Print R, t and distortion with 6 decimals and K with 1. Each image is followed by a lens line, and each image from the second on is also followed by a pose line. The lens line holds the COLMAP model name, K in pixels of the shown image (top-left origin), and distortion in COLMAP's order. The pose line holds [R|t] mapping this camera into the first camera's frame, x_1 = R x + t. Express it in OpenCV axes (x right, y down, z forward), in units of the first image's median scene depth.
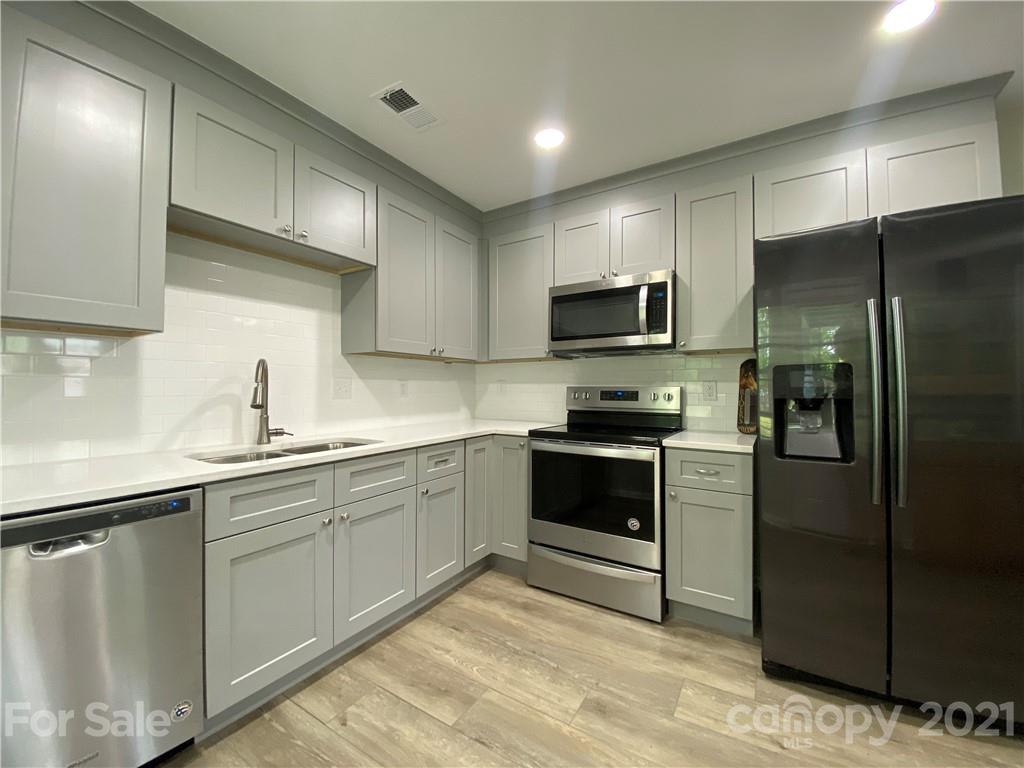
lens RADIAL K [[413.5, 0, 516.9], [0, 413.5, 381.8], [0, 0, 1]] dist [0.020433, -0.020523]
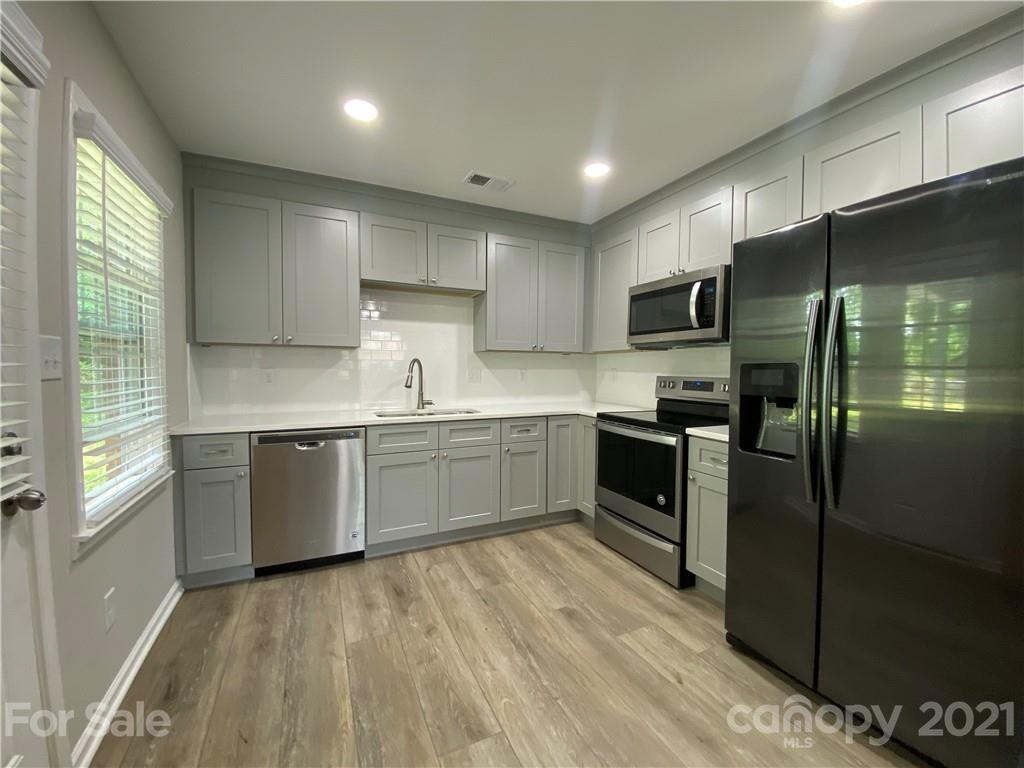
lens RADIAL K [[413.5, 0, 516.9], [0, 413.5, 381.8], [0, 0, 1]] dist [0.020433, -0.020523]
pose [[0.841586, 0.023822, -0.539597, 0.548145], [0.001020, 0.998955, 0.045693, -0.031343], [0.540122, -0.039004, 0.840682, -0.156859]]
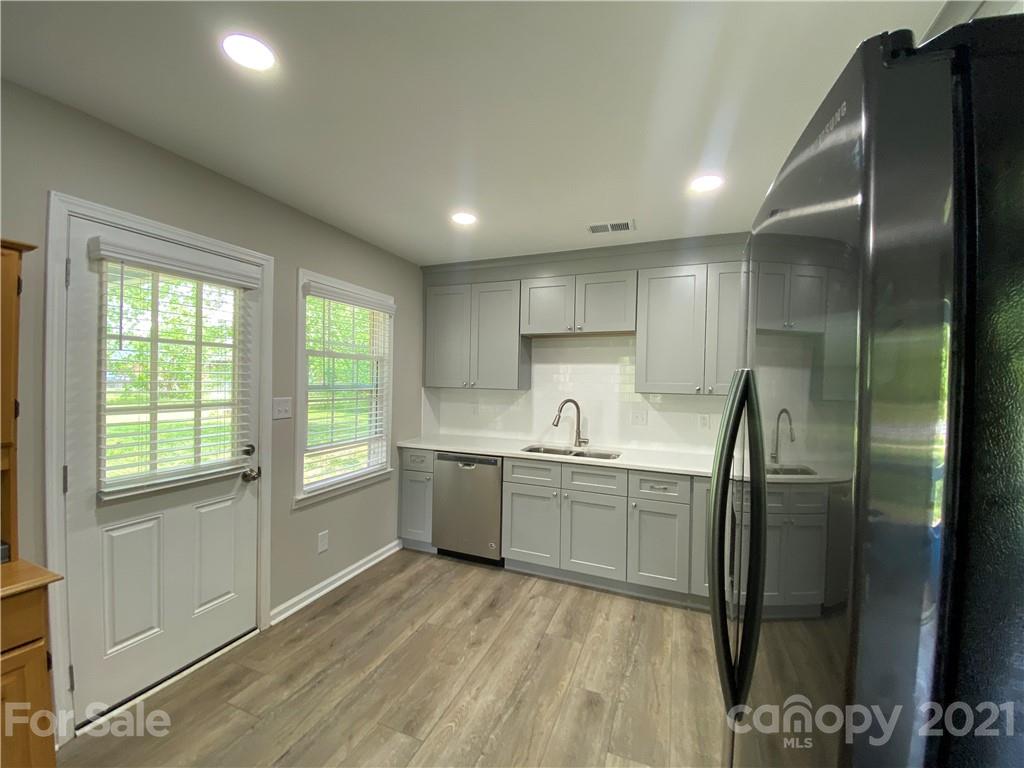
lens RADIAL K [[421.6, 0, 513.9], [0, 421.6, 379.0], [0, 0, 1]] dist [0.023849, -0.021919]
pose [[0.180099, 0.007471, -0.983620, 0.985765], [-0.012840, 0.999904, 0.005243, -0.127995], [0.983565, 0.011686, 0.180178, 0.374167]]
